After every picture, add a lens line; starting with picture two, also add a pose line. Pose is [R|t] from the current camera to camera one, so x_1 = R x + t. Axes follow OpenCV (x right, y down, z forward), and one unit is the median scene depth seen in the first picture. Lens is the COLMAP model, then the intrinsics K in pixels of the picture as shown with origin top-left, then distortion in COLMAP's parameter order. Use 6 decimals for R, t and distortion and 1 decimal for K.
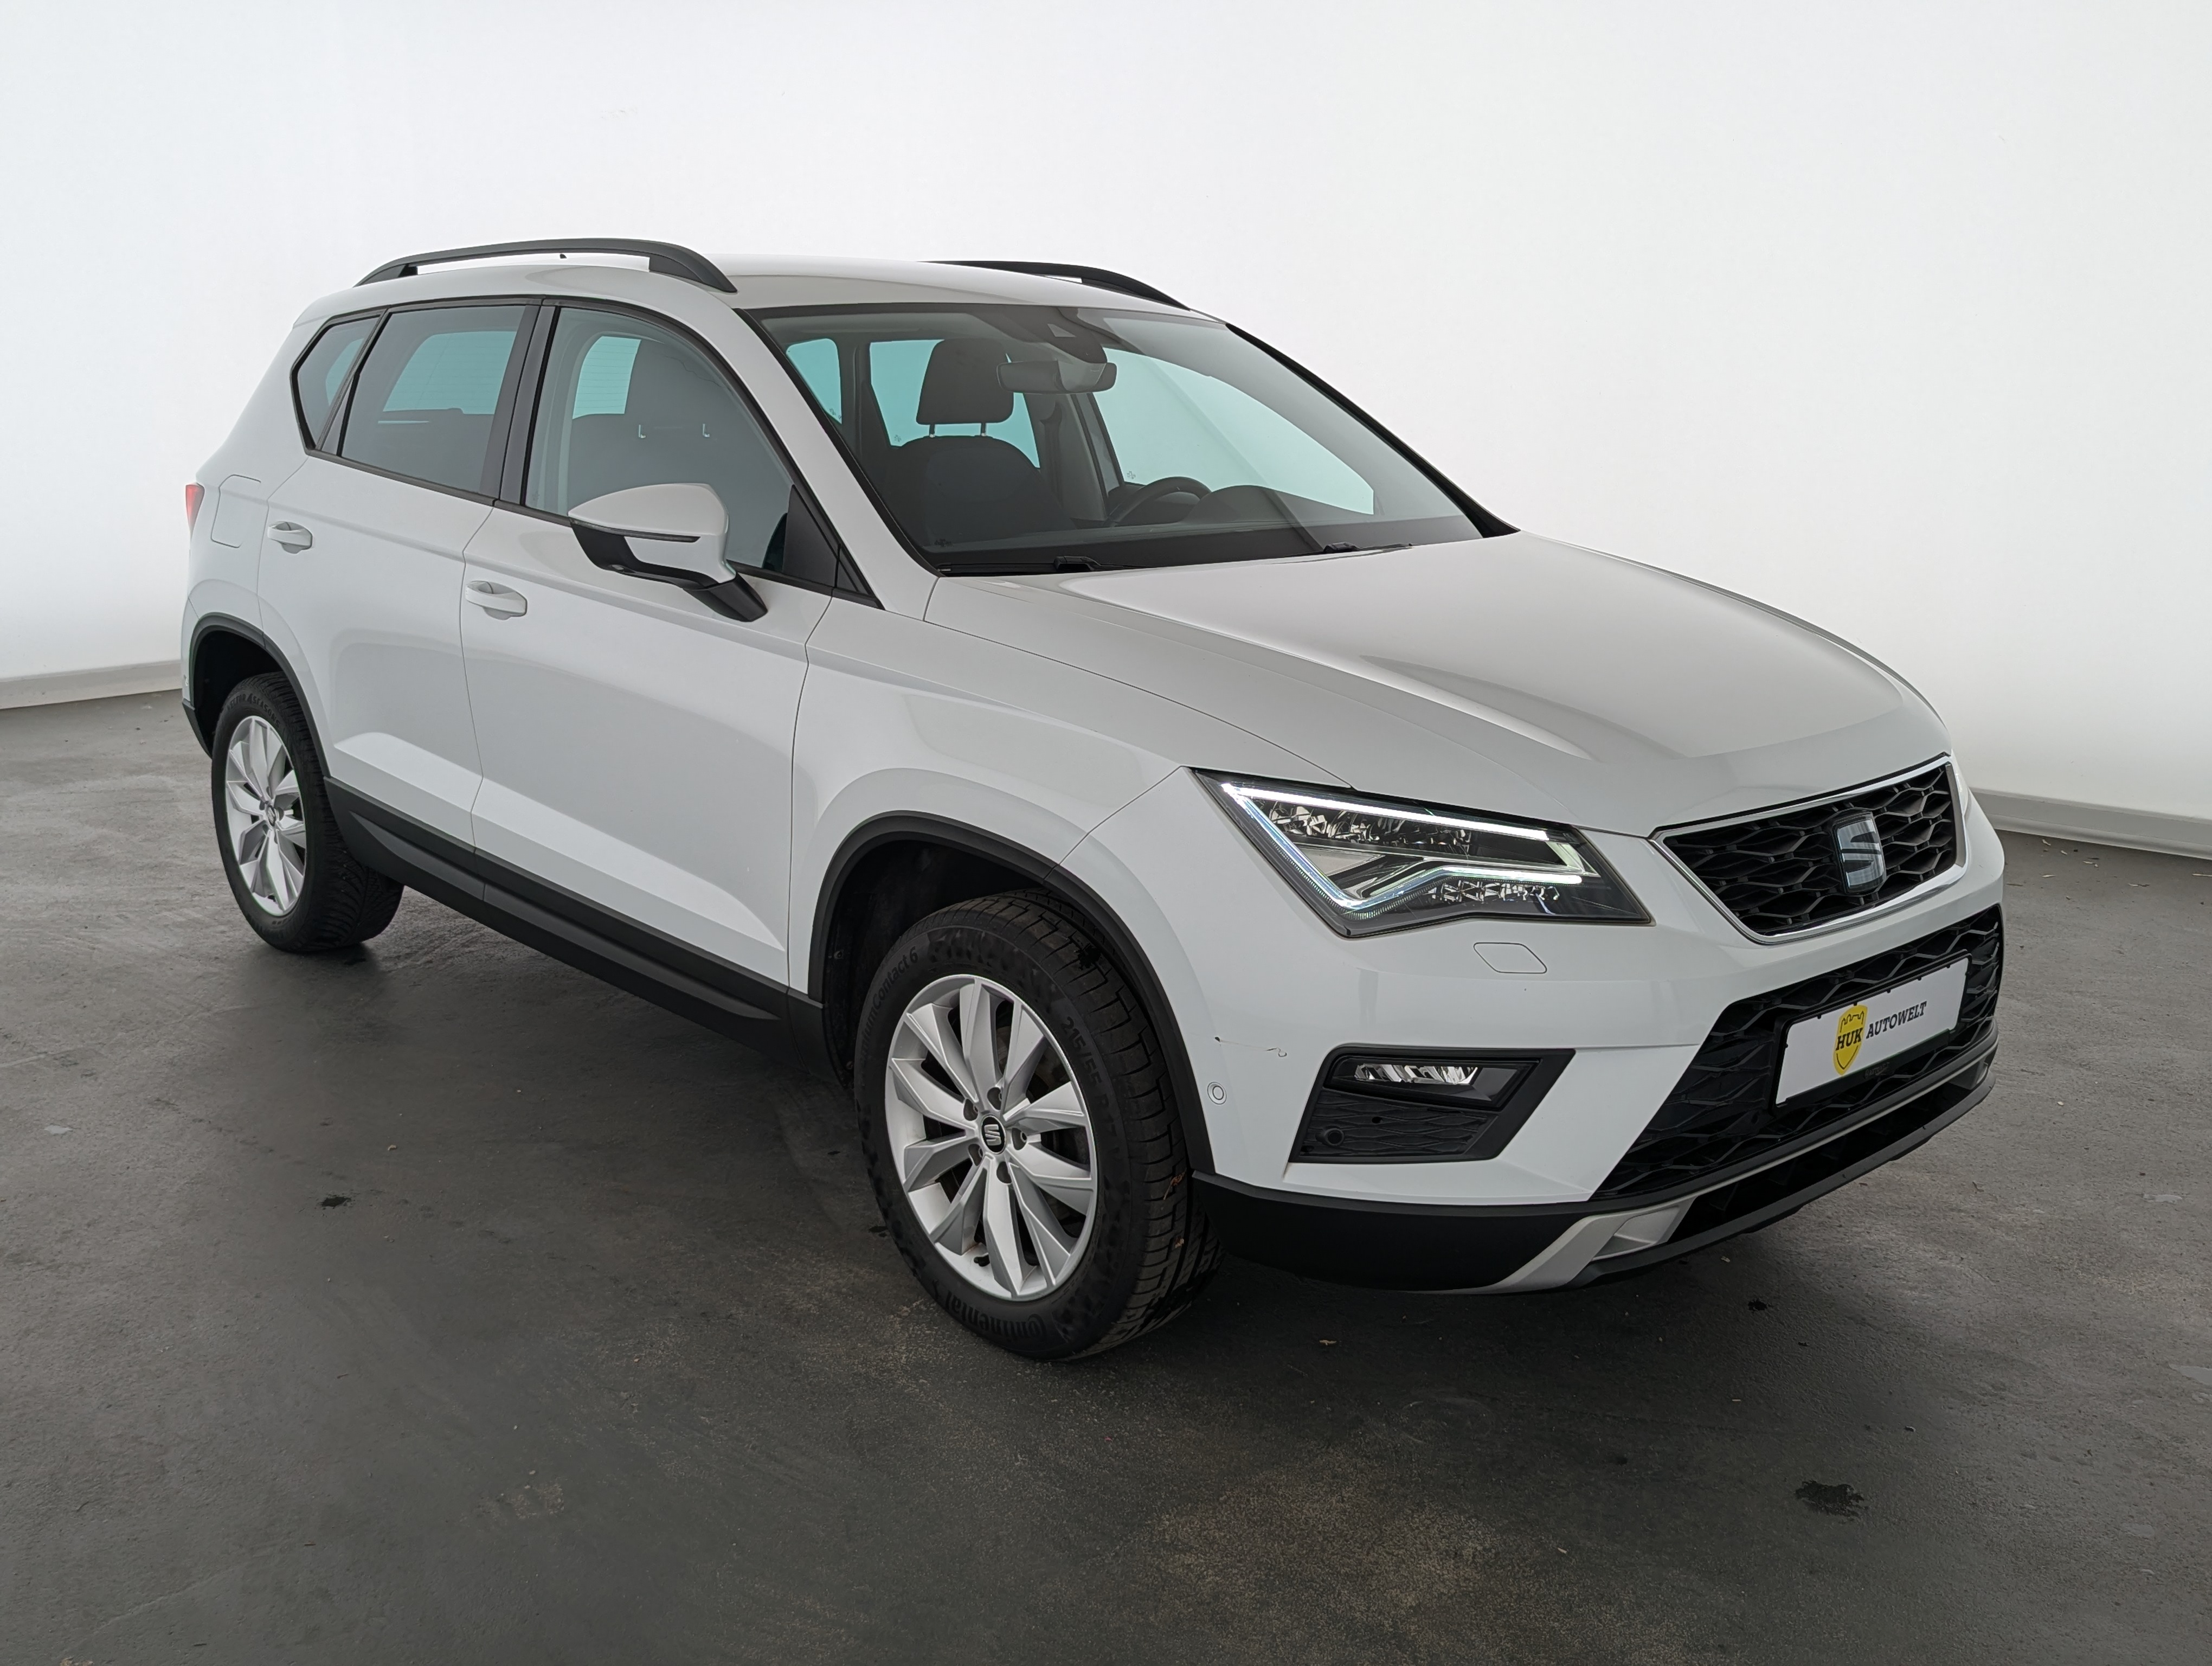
lens RADIAL K [[2053.9, 0, 1078.8], [0, 2053.9, 835.4], [0, 0, 1]] dist [0.011978, 0.005522]
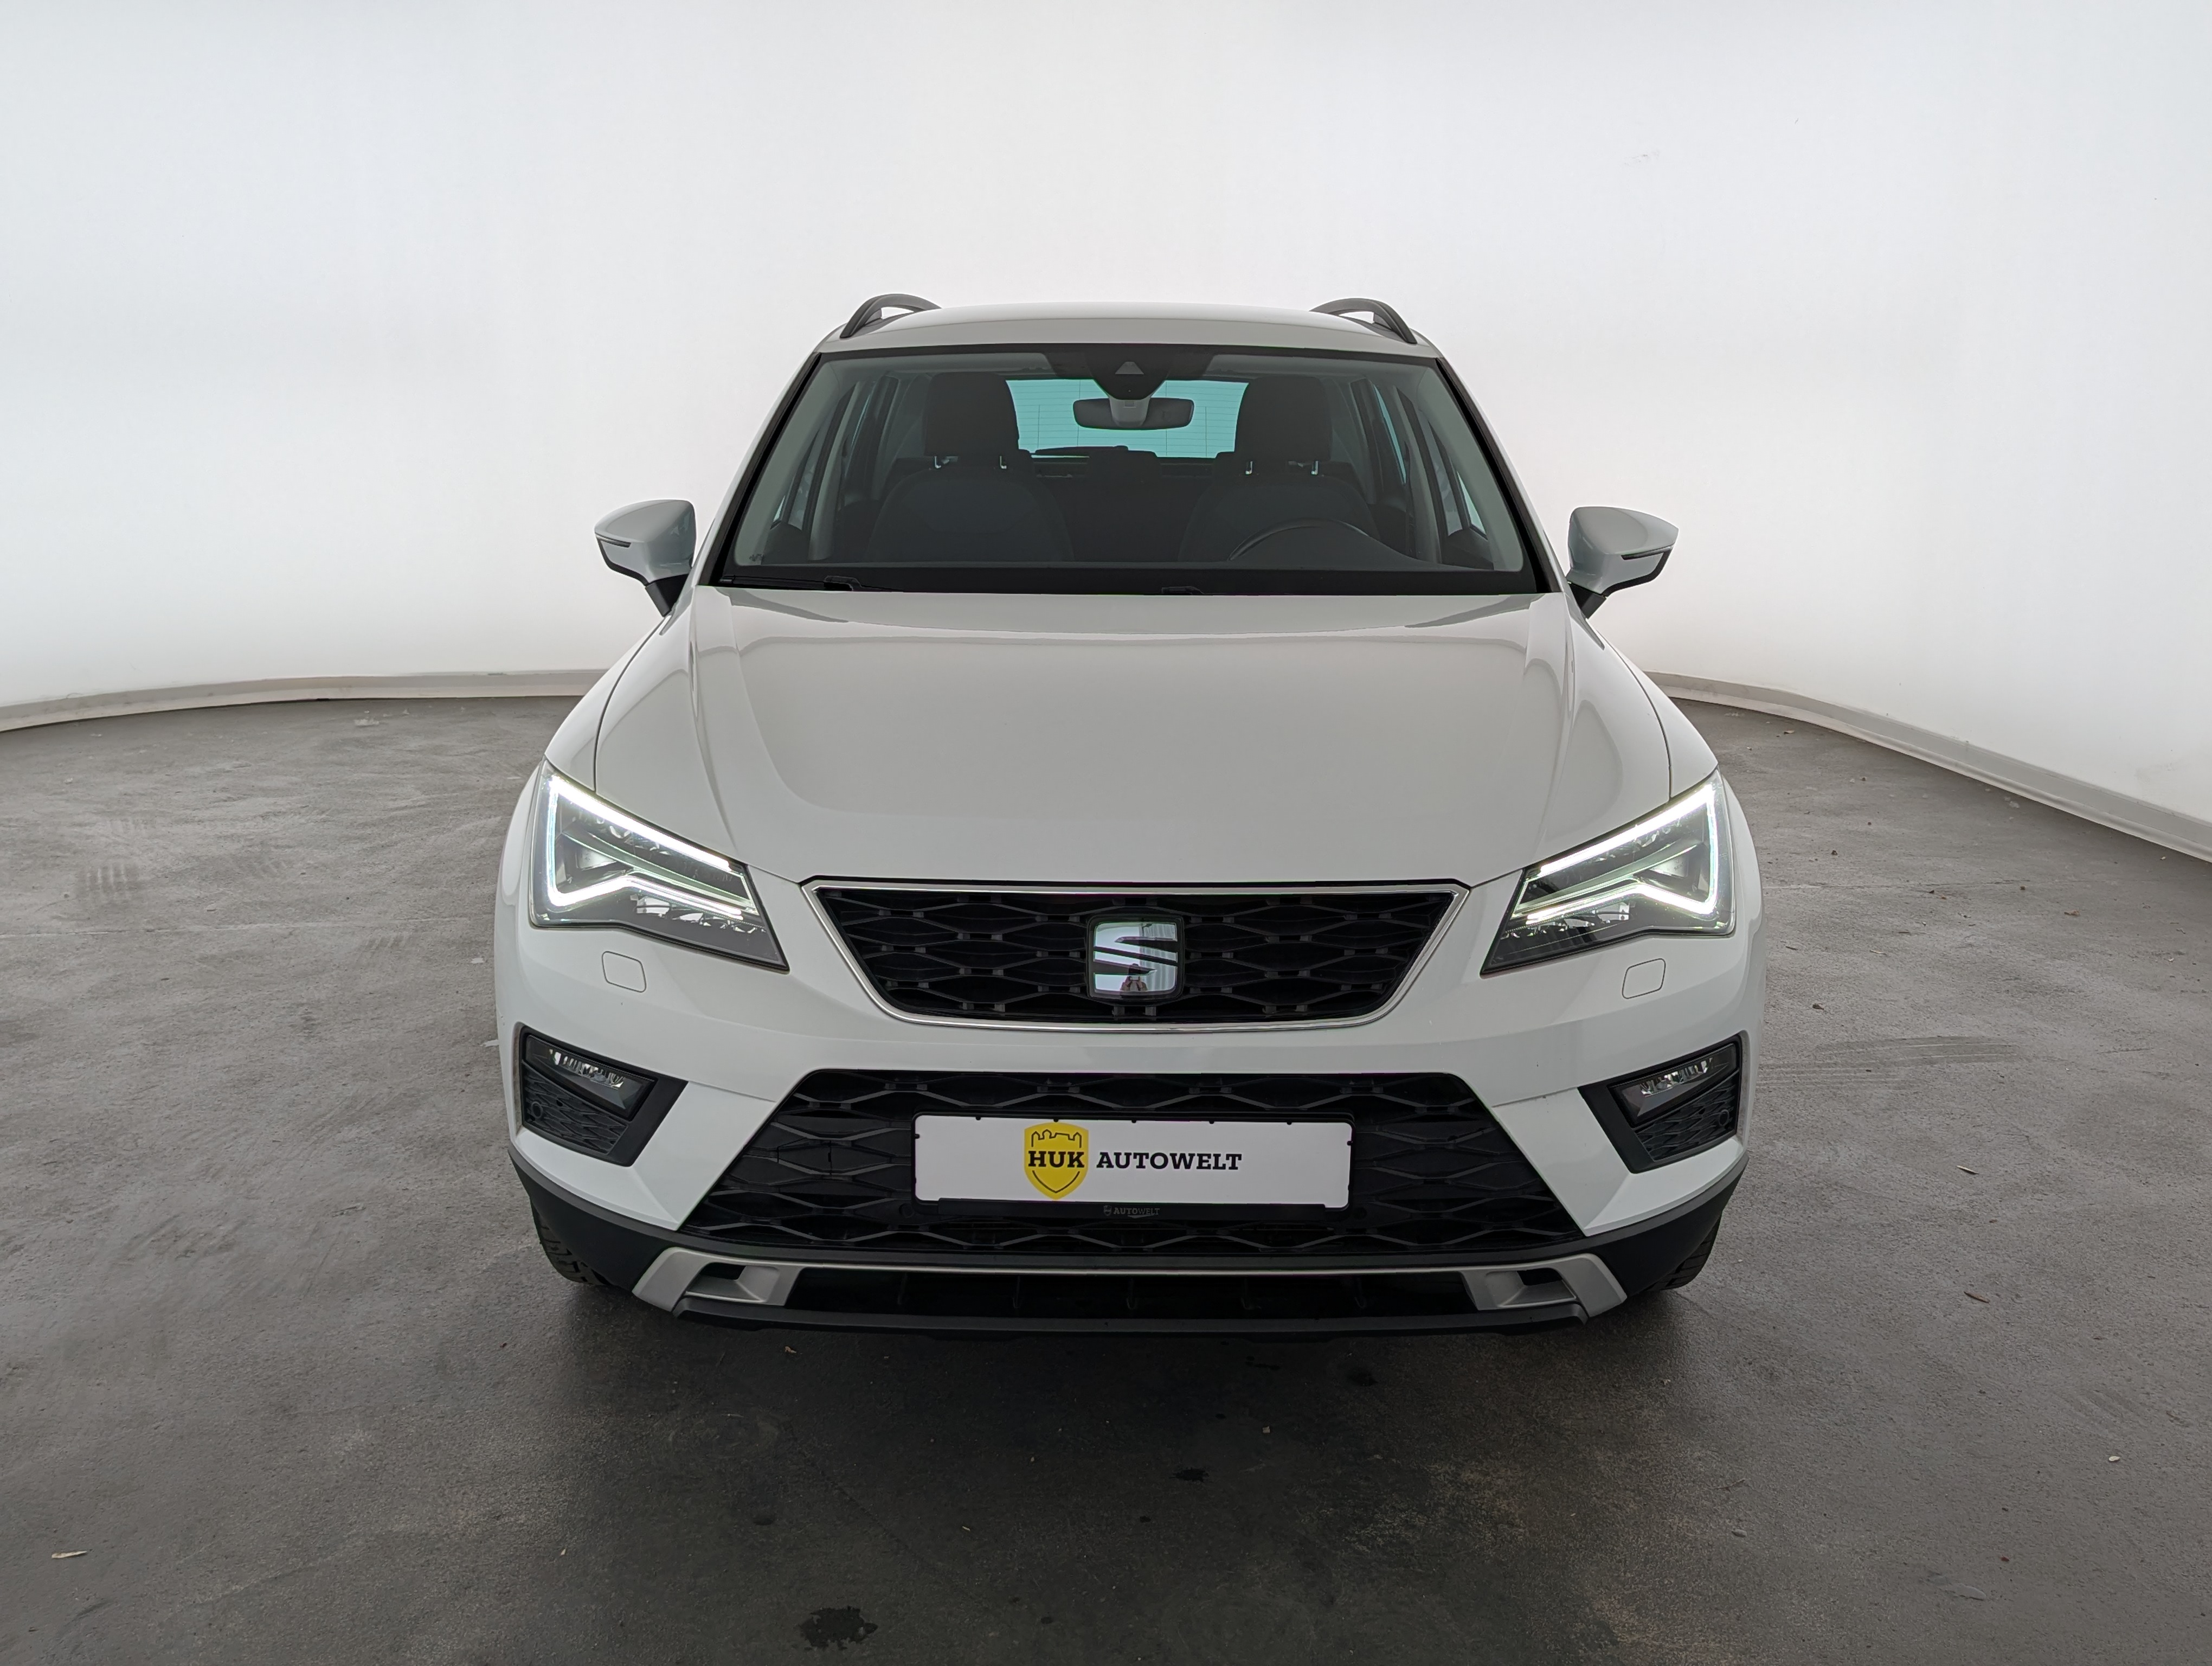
lens RADIAL K [[2053.9, 0, 1078.8], [0, 2053.9, 835.4], [0, 0, 1]] dist [0.011978, 0.005522]
pose [[0.739927, 0.134469, -0.659110, 1.011161], [-0.149380, 0.988198, 0.033912, -0.074335], [0.655892, 0.073365, 0.751281, 0.359587]]
